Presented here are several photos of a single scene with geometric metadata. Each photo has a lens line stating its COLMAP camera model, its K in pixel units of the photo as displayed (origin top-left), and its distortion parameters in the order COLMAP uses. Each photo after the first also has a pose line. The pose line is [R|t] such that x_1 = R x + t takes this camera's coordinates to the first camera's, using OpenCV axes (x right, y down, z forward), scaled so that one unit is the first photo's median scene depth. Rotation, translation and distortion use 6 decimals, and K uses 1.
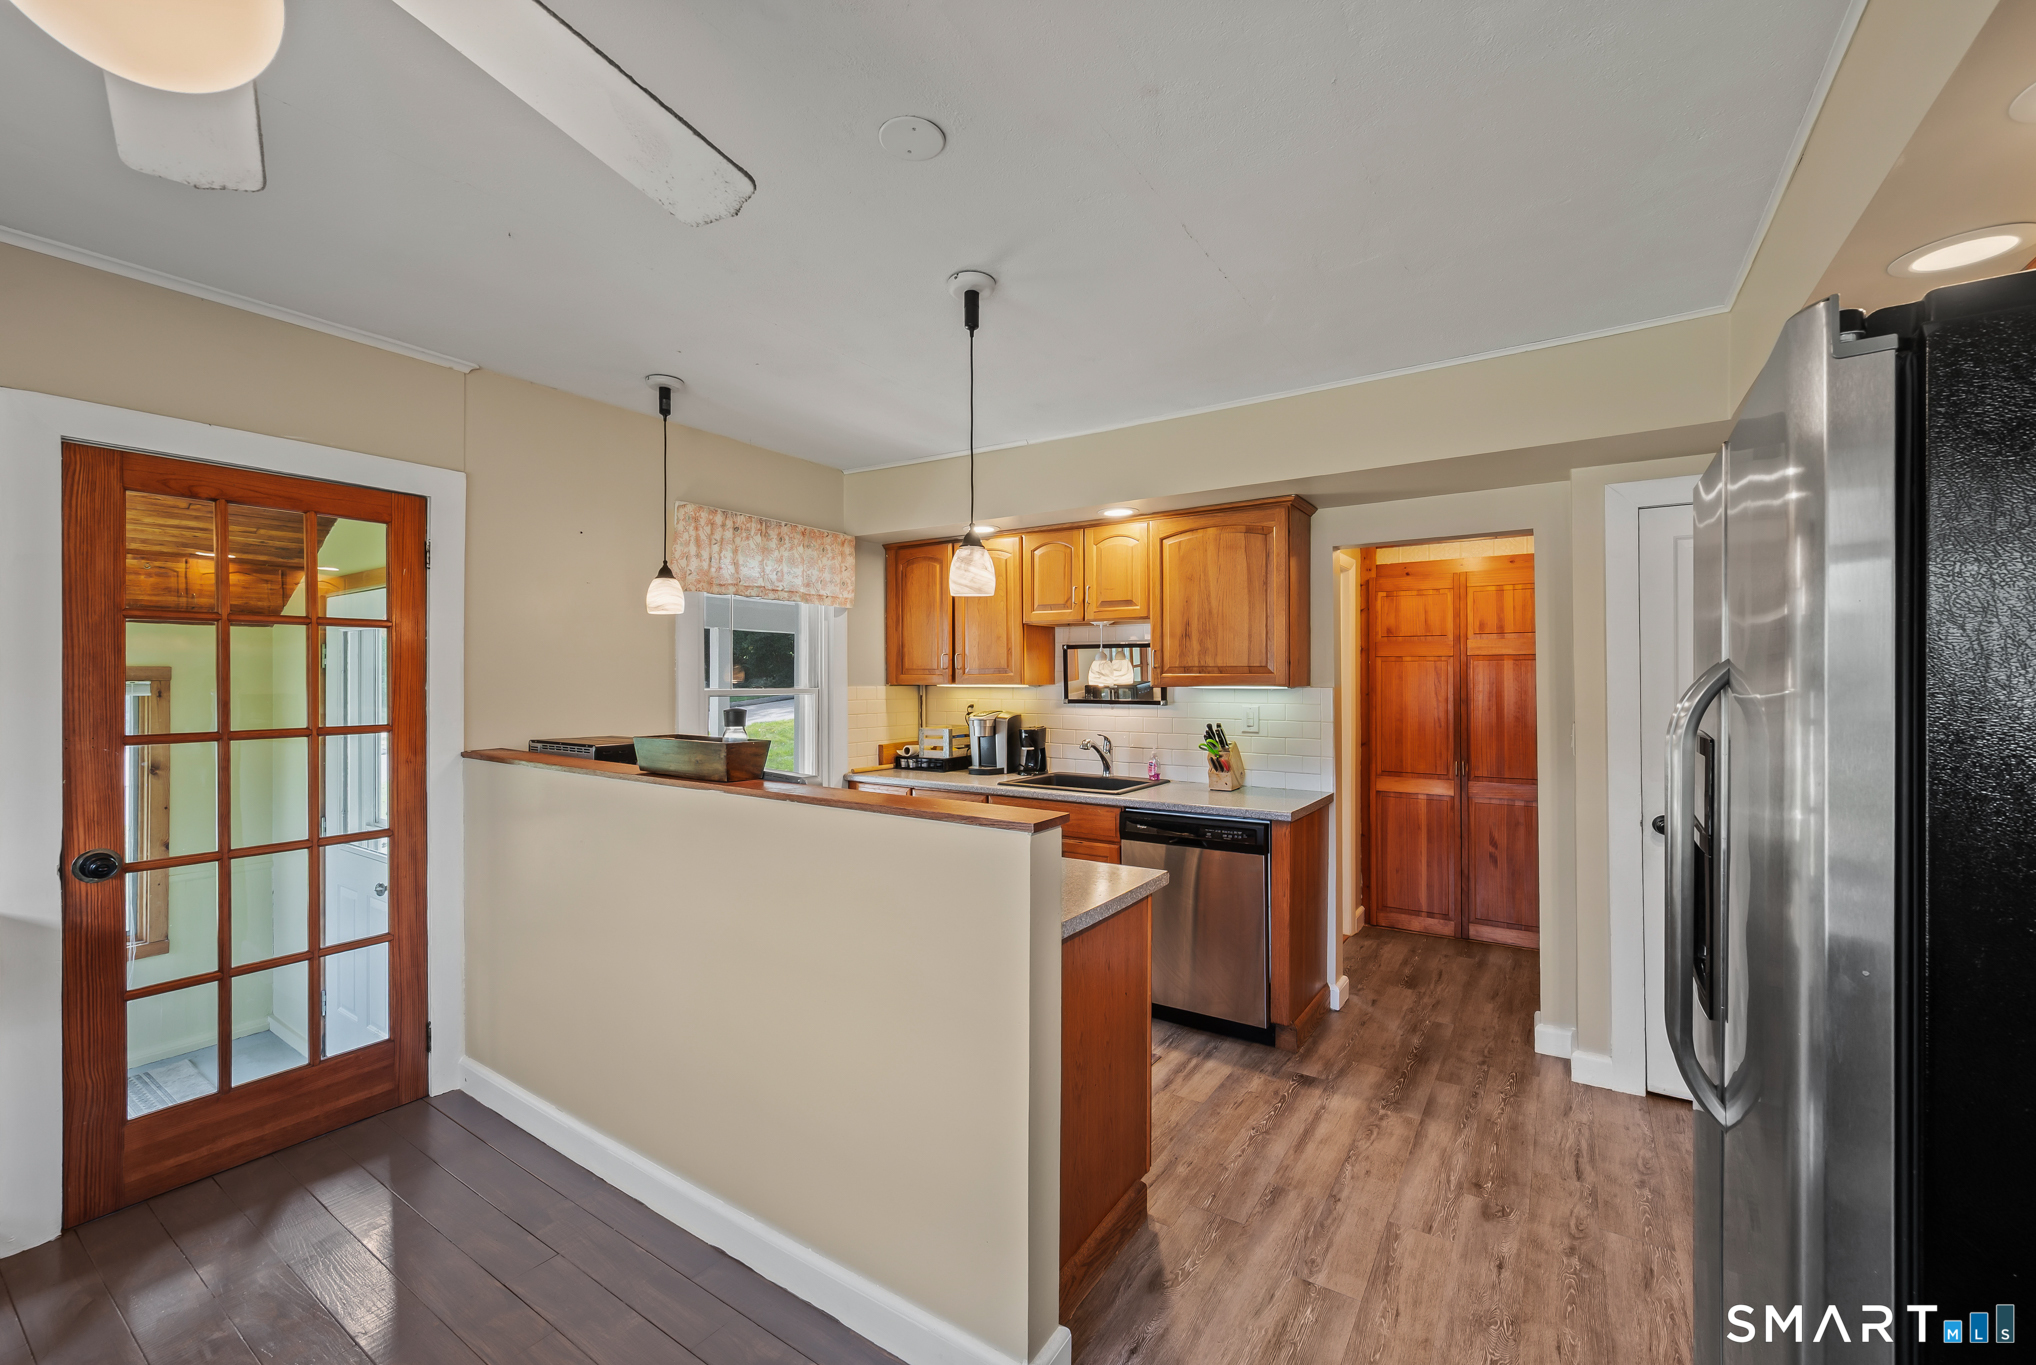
lens RADIAL K [[813.7, 0, 1024.1], [0, 813.7, 682.8], [0, 0, 1]] dist [-0.001384, 0.000051]
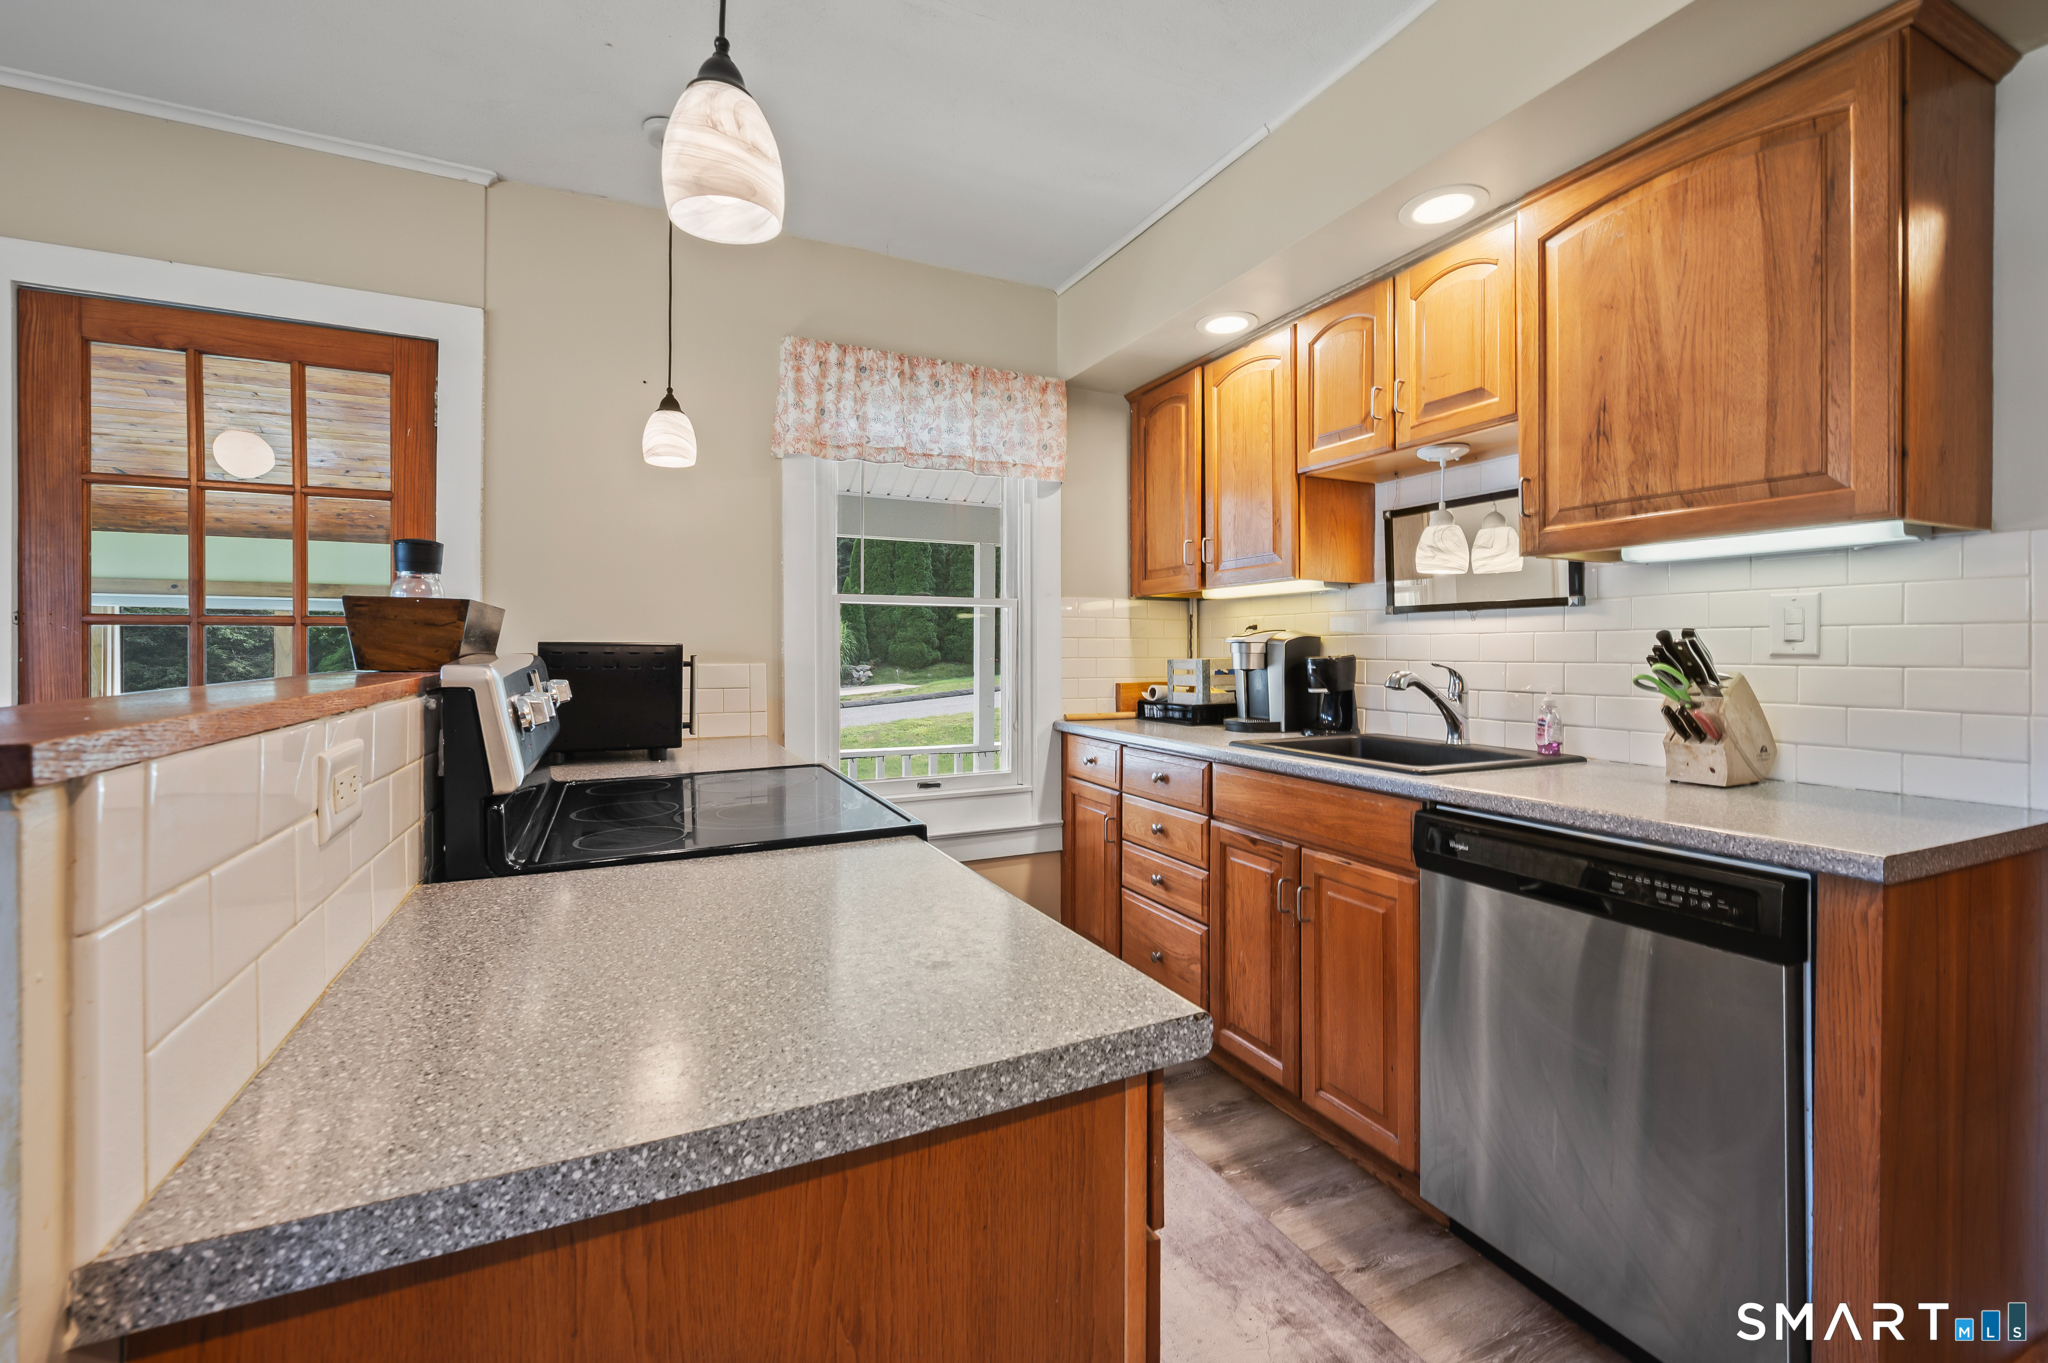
lens RADIAL K [[844.2, 0, 1053.6], [0, 844.2, 655.1], [0, 0, 1]] dist [-0.001733, 0.000706]
pose [[0.862025, 0.002699, -0.506859, 0.168014], [-0.002511, 0.999996, 0.001054, 0.061687], [0.506860, 0.000364, 0.862028, 0.422720]]
